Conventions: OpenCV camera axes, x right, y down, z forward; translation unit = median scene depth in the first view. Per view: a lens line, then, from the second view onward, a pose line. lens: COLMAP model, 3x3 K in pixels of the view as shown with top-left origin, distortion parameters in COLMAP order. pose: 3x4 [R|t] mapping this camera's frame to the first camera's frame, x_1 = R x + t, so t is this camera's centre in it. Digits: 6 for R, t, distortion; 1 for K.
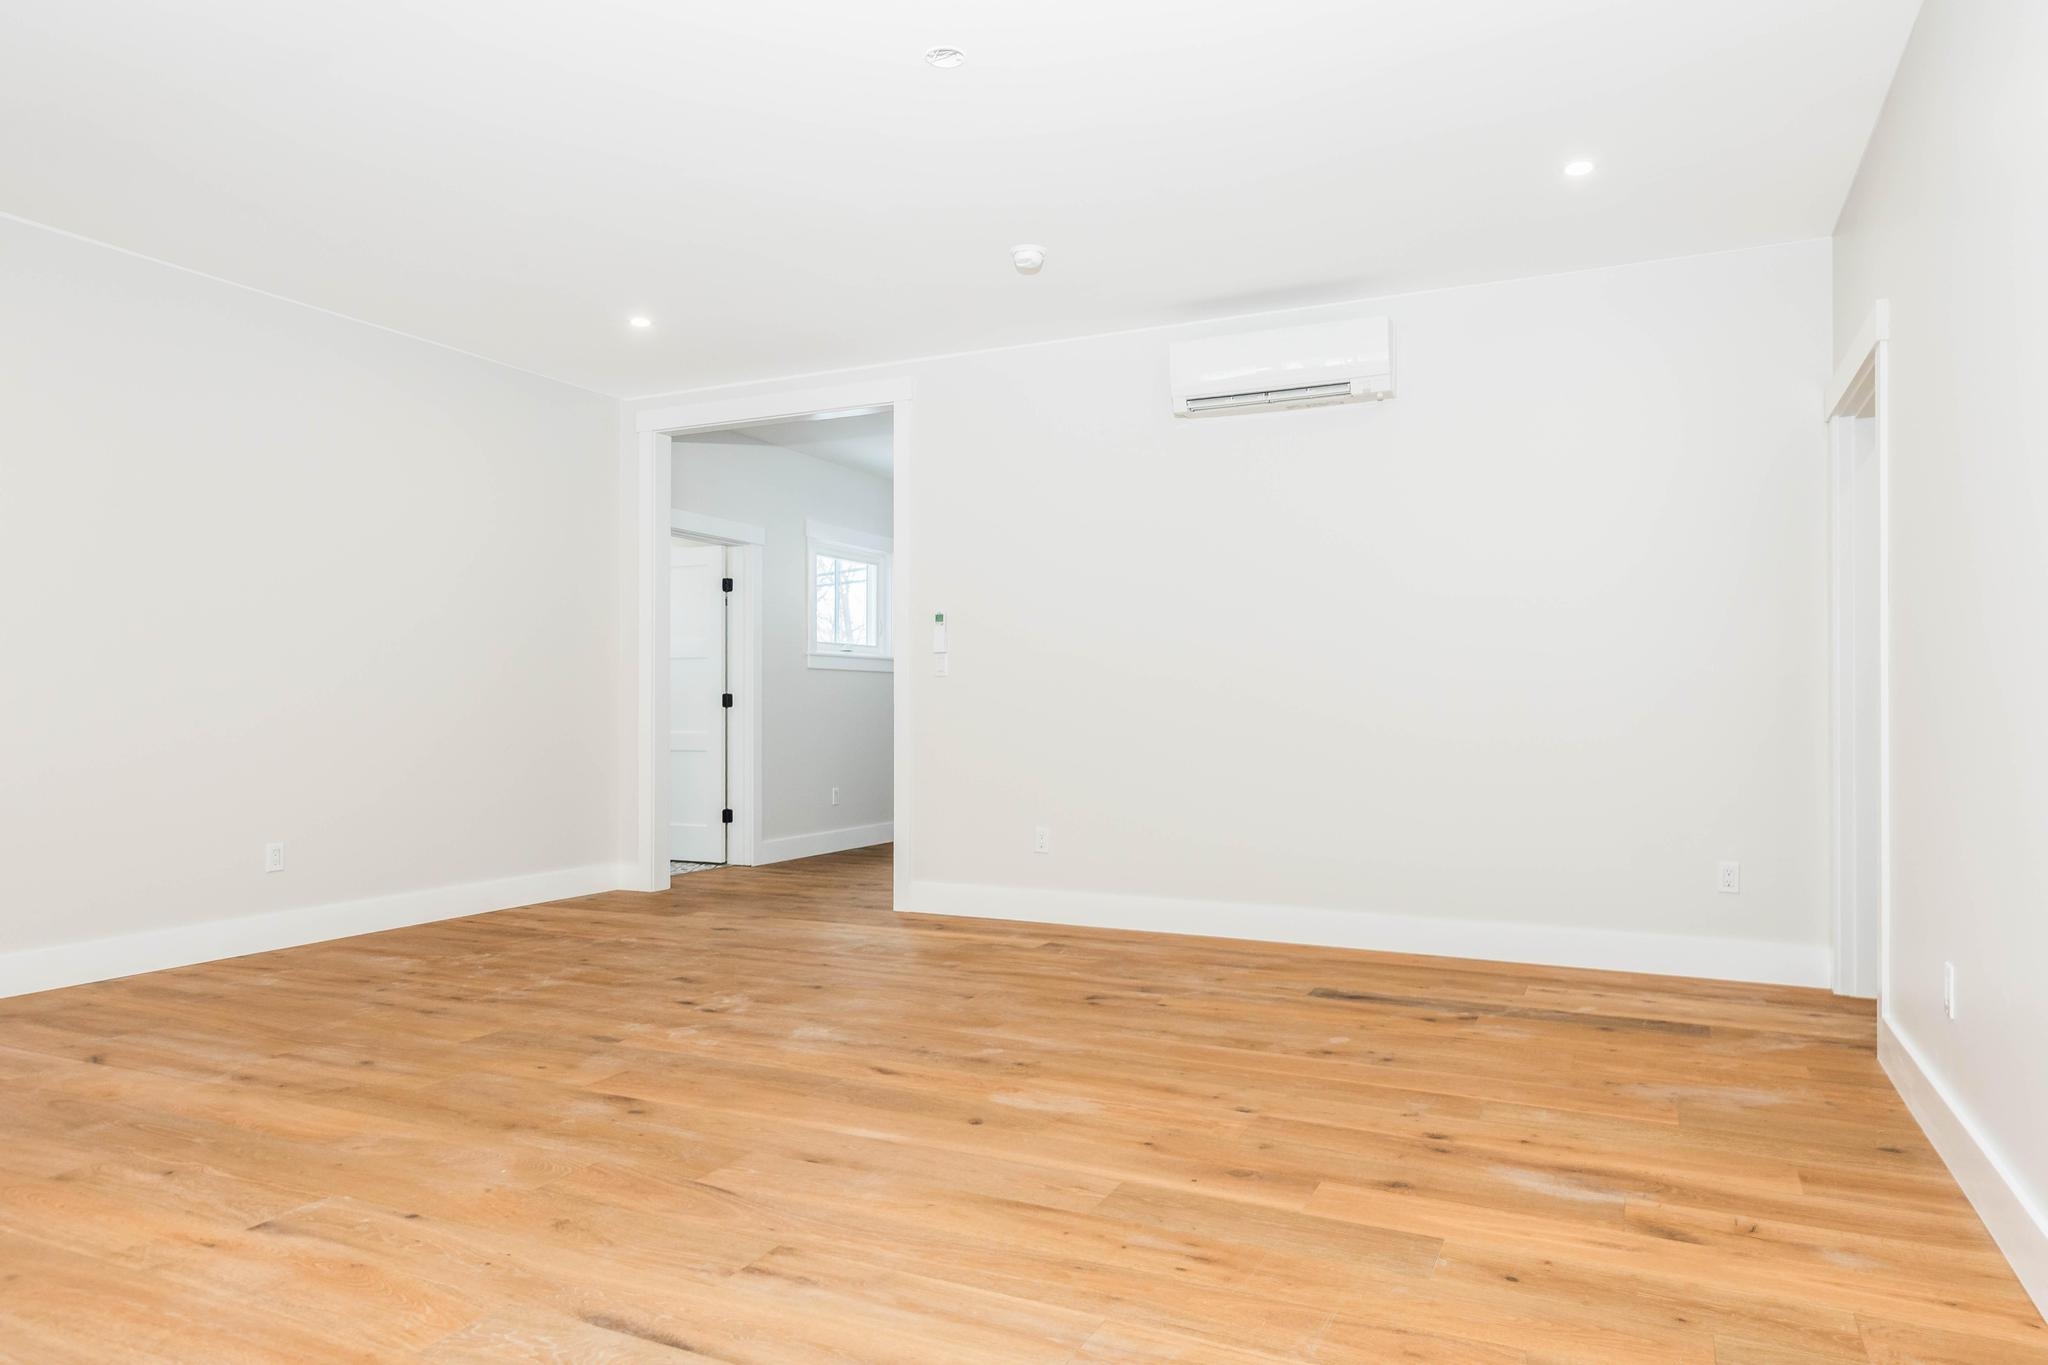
lens RADIAL K [[1281.7, 0, 1047.9], [0, 1281.7, 700.0], [0, 0, 1]] dist [0.005295, 0.003532]
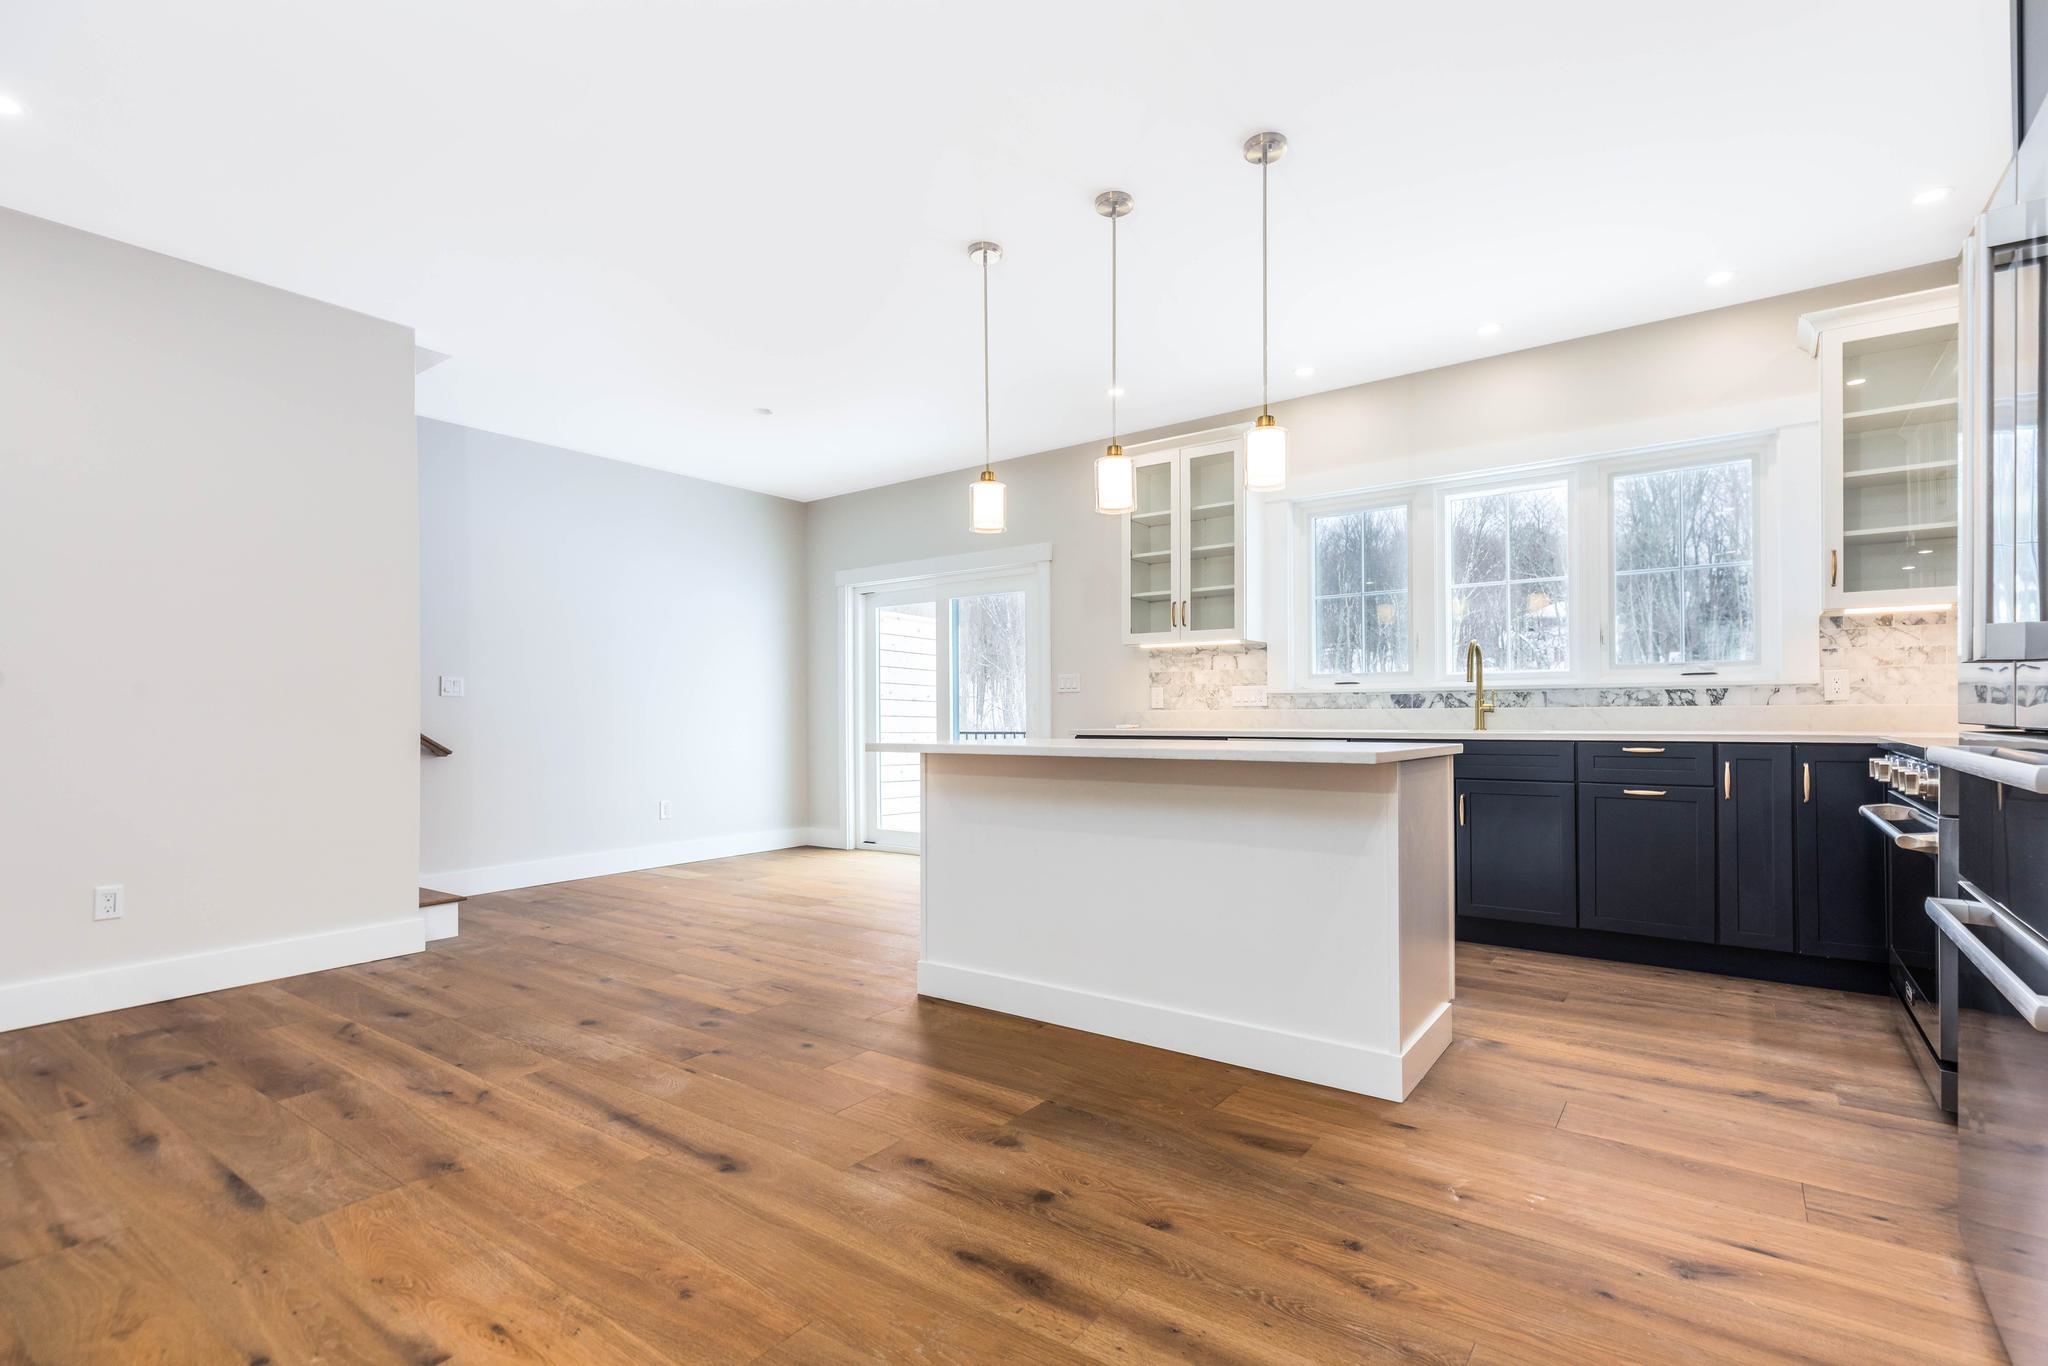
lens RADIAL K [[951.4, 0, 1048.2], [0, 951.4, 705.8], [0, 0, 1]] dist [0.002536, -0.000306]
pose [[-0.982866, 0.011274, 0.183976, -0.768074], [0.009416, 0.999896, -0.010967, 0.004033], [-0.184081, -0.009047, -0.982869, 1.055072]]
